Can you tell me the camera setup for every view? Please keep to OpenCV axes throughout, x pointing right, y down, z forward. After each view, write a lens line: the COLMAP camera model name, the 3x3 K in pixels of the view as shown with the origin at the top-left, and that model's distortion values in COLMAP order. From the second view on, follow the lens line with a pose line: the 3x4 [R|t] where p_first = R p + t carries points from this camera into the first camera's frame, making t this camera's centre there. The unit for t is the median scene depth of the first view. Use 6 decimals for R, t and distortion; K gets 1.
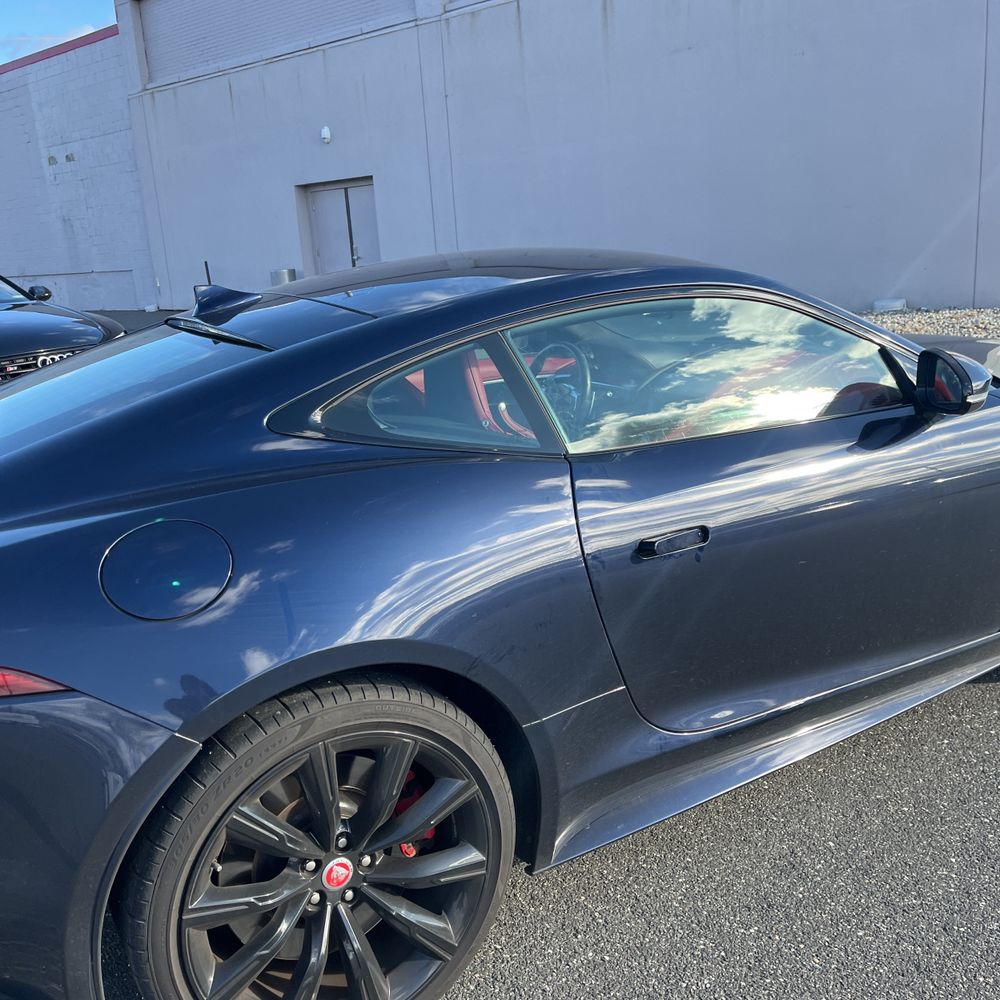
lens RADIAL K [[1007.4, 0, 491.4], [0, 1007.4, 485.7], [0, 0, 1]] dist [0.023340, 0.000000]
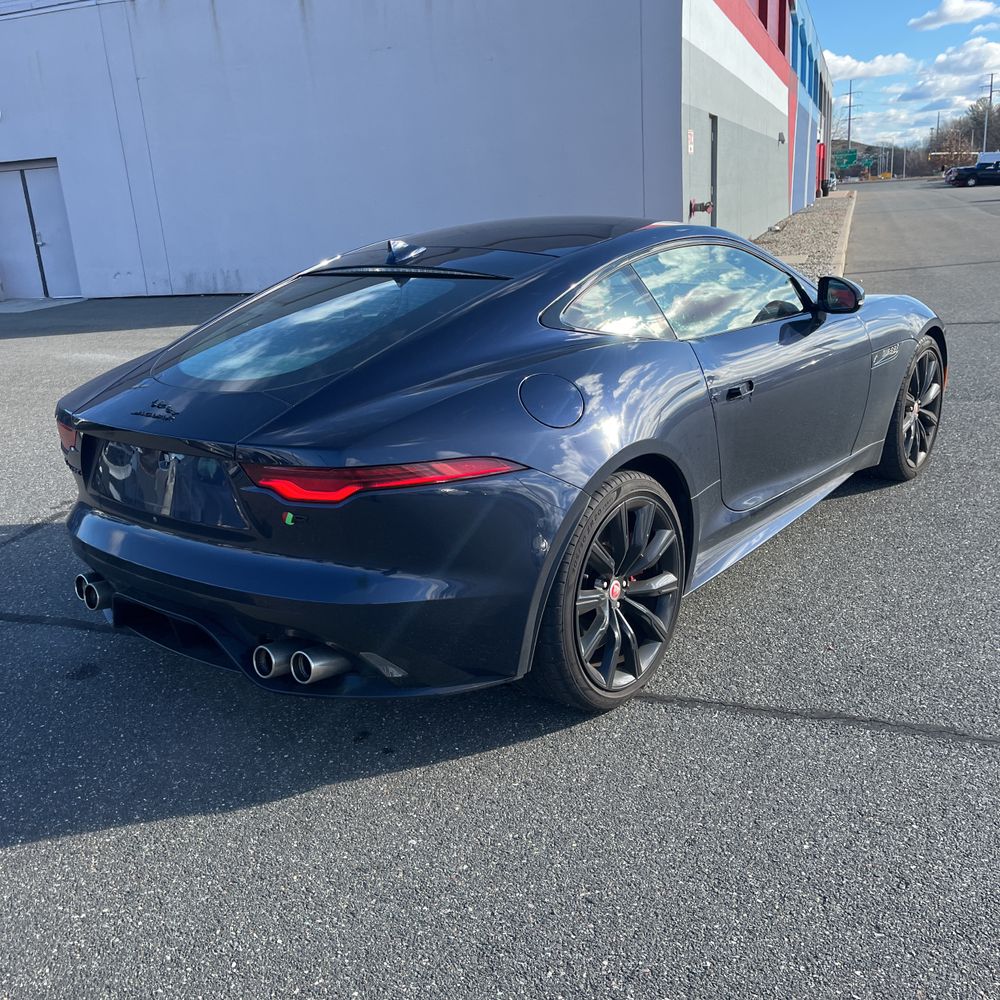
lens RADIAL K [[1007.4, 0, 491.6], [0, 1007.4, 495.0], [0, 0, 1]] dist [0.023340, 0.000000]
pose [[0.935582, -0.091949, 0.340927, -0.838179], [0.085694, 0.995762, 0.033396, 0.147704], [-0.342553, -0.002030, 0.939496, -0.449803]]
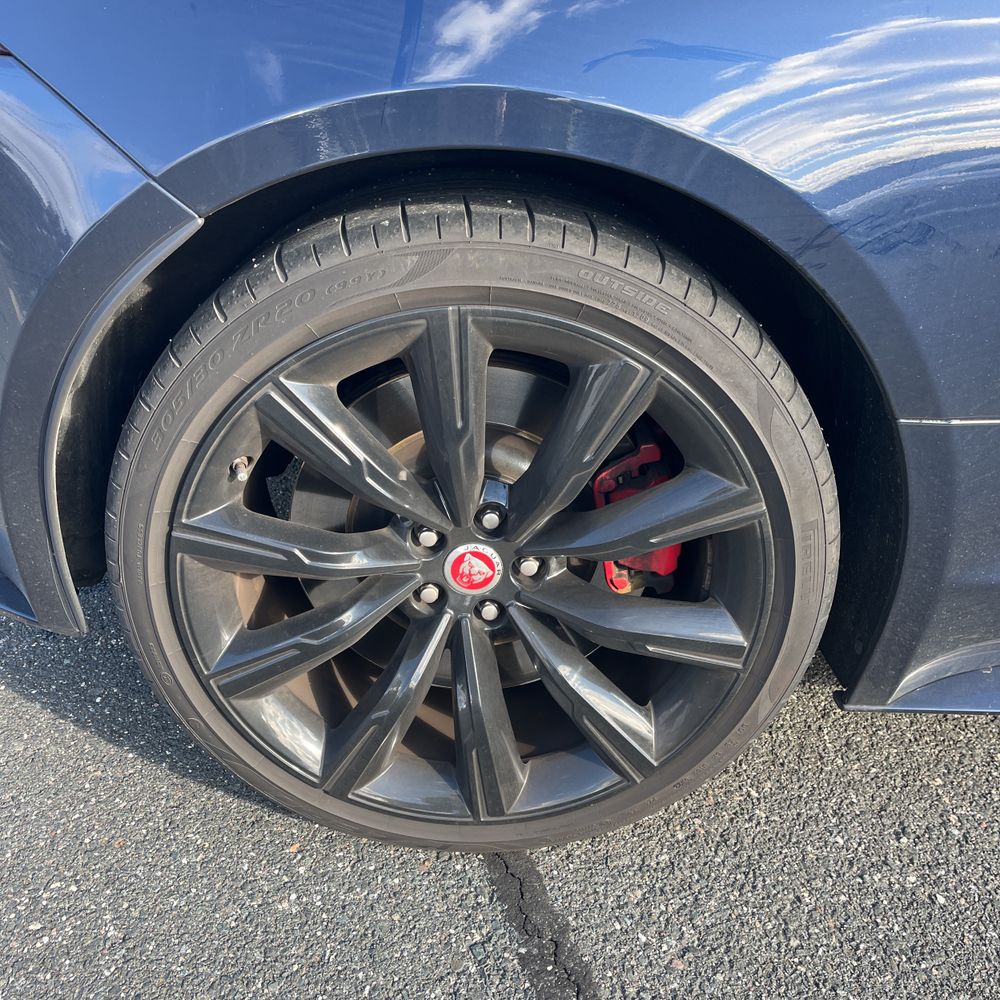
lens RADIAL K [[1007.4, 0, 493.2], [0, 1007.4, 499.2], [0, 0, 1]] dist [0.023340, 0.000000]
pose [[0.859617, 0.305058, -0.409875, 0.071304], [-0.195191, 0.937425, 0.288330, 0.173184], [0.472185, -0.167849, 0.865372, 0.497374]]
